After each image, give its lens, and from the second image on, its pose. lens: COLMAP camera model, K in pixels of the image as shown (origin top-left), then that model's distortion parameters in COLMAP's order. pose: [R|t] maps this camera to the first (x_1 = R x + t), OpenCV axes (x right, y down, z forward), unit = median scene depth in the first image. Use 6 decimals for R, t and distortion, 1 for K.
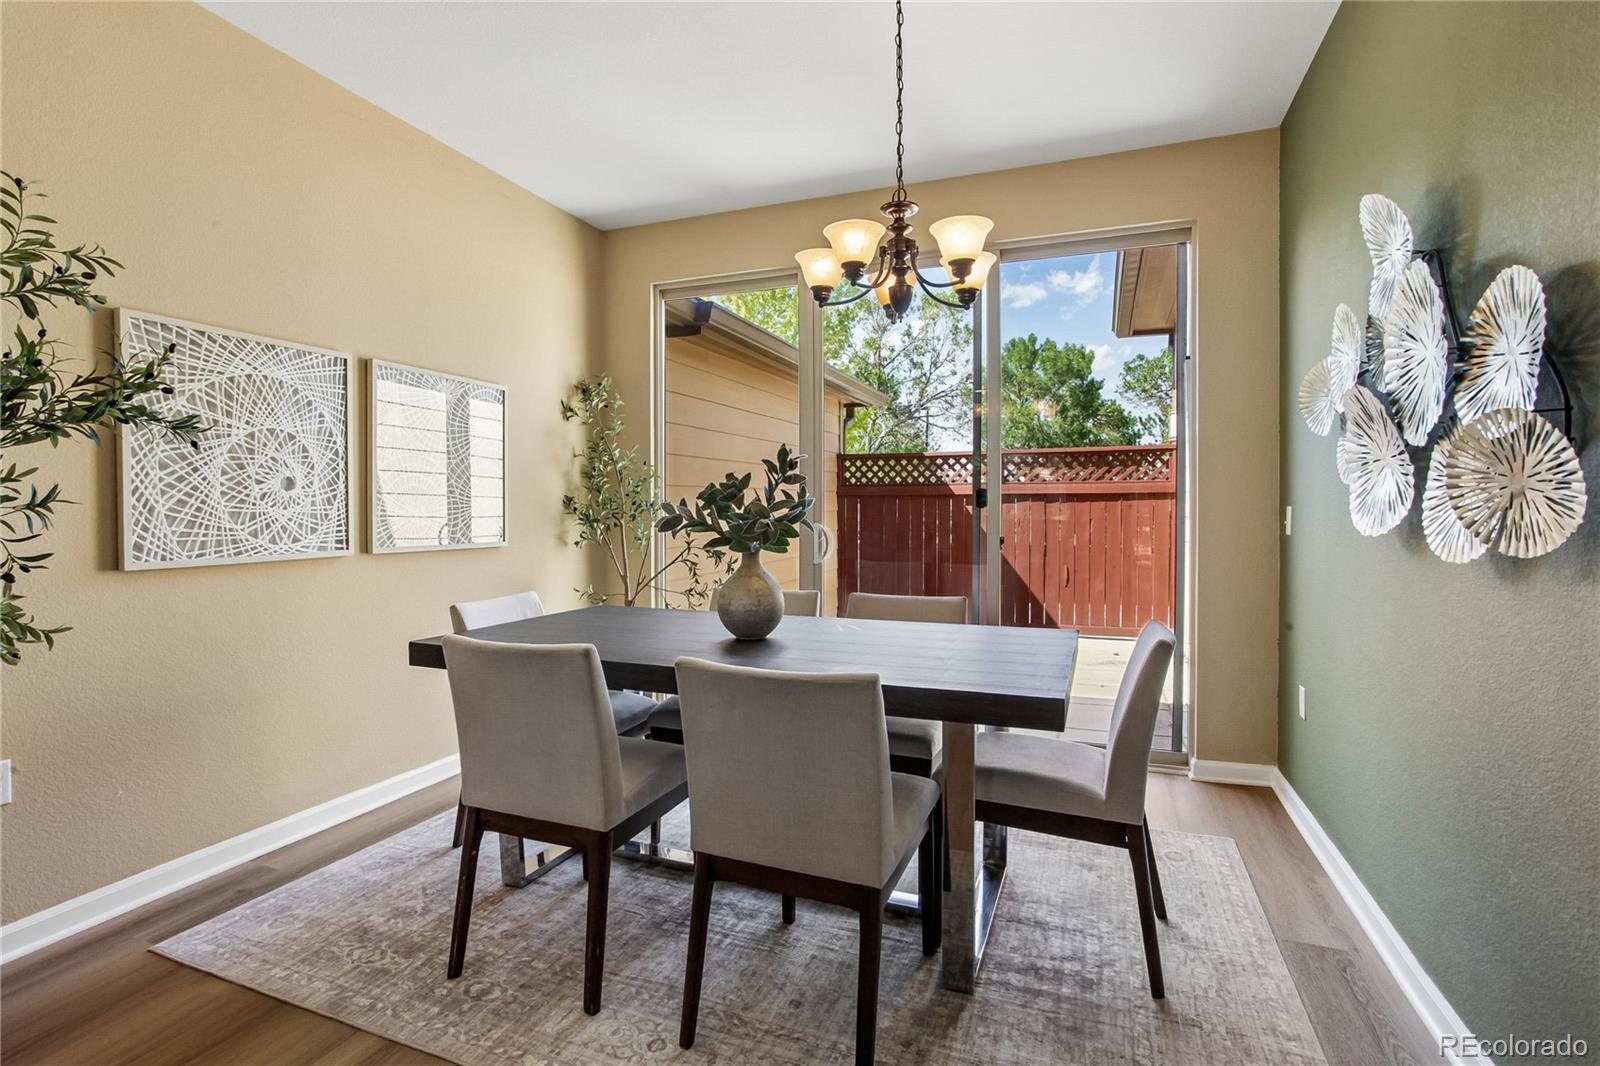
lens RADIAL K [[785.8, 0, 798.6], [0, 785.8, 525.5], [0, 0, 1]] dist [-0.044452, 0.022018]
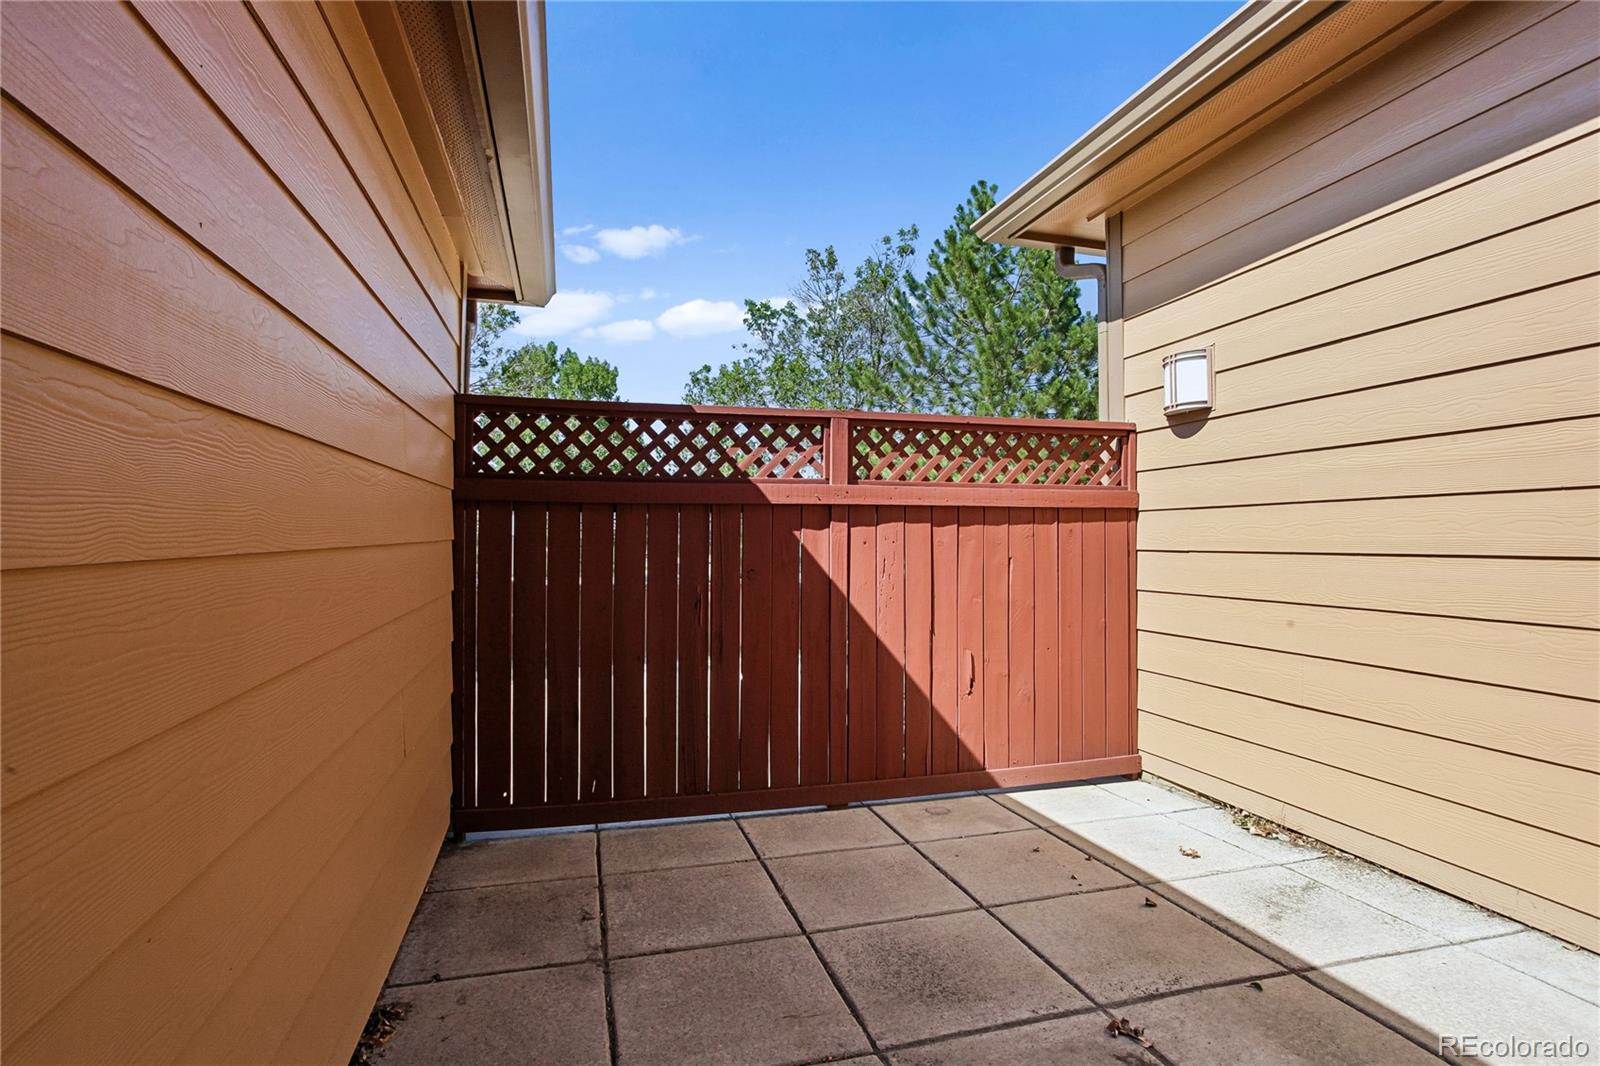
lens RADIAL K [[785.8, 0, 796.8], [0, 785.8, 532.3], [0, 0, 1]] dist [-0.044452, 0.022018]
pose [[0.803655, 0.004156, 0.595081, -0.073208], [0.011767, 0.999669, -0.022873, -0.023330], [-0.594979, 0.025384, 0.803340, 1.082460]]
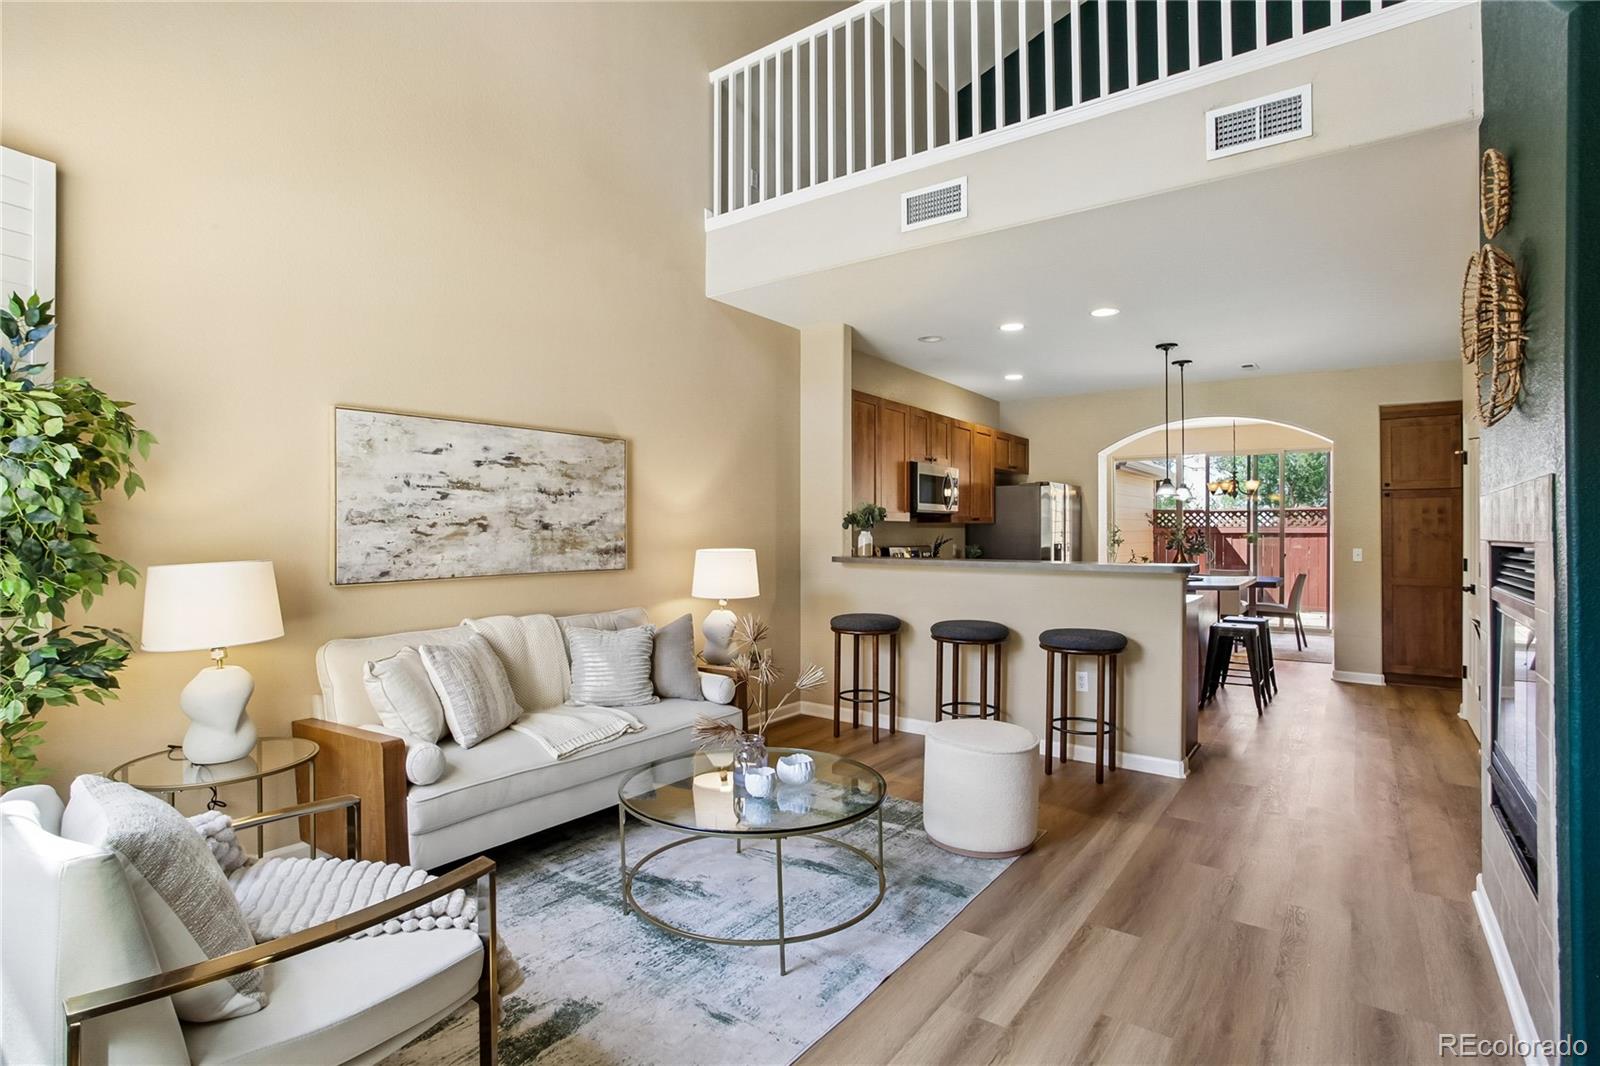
lens RADIAL K [[785.8, 0, 786.5], [0, 785.8, 525.8], [0, 0, 1]] dist [-0.044452, 0.022018]
pose [[0.961973, 0.003873, -0.273118, -0.491479], [-0.011797, 0.999556, -0.027378, 0.009302], [0.272890, 0.029559, 0.961591, -1.718363]]
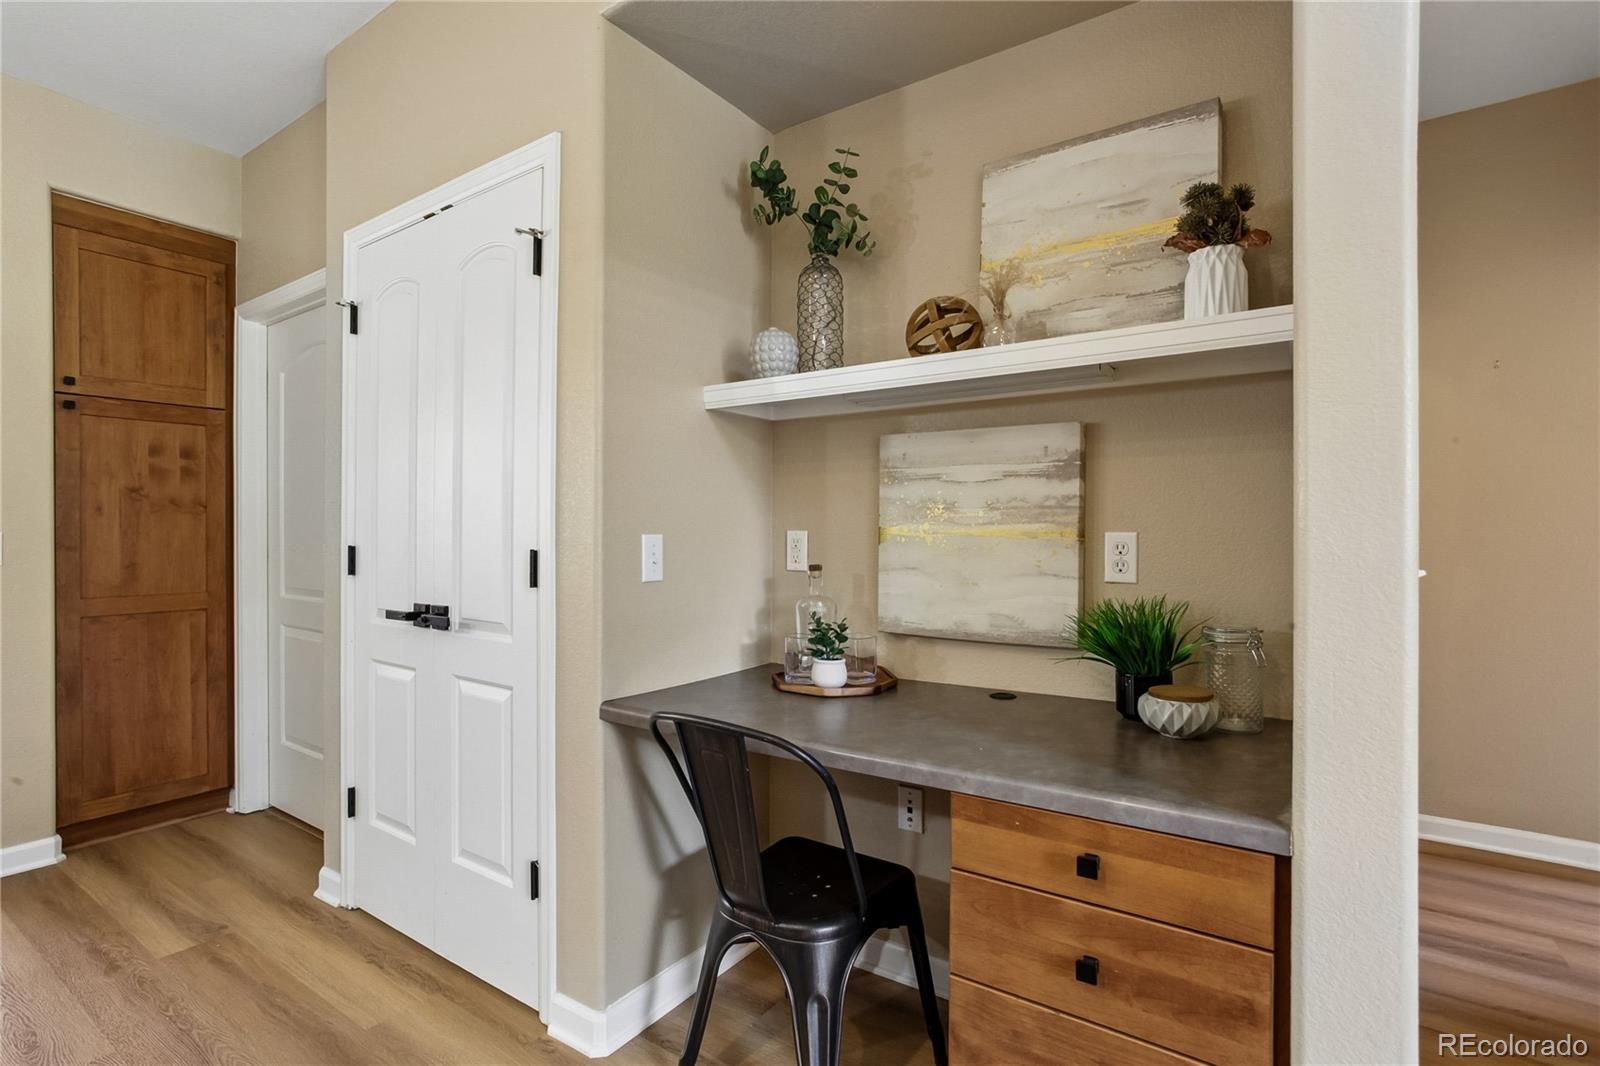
lens RADIAL K [[785.8, 0, 810.5], [0, 785.8, 528.2], [0, 0, 1]] dist [-0.044452, 0.022018]
pose [[0.247425, 0.005532, 0.968891, -0.244586], [0.022271, 0.999687, -0.011395, 0.015877], [-0.968651, 0.024397, 0.247225, -0.729874]]
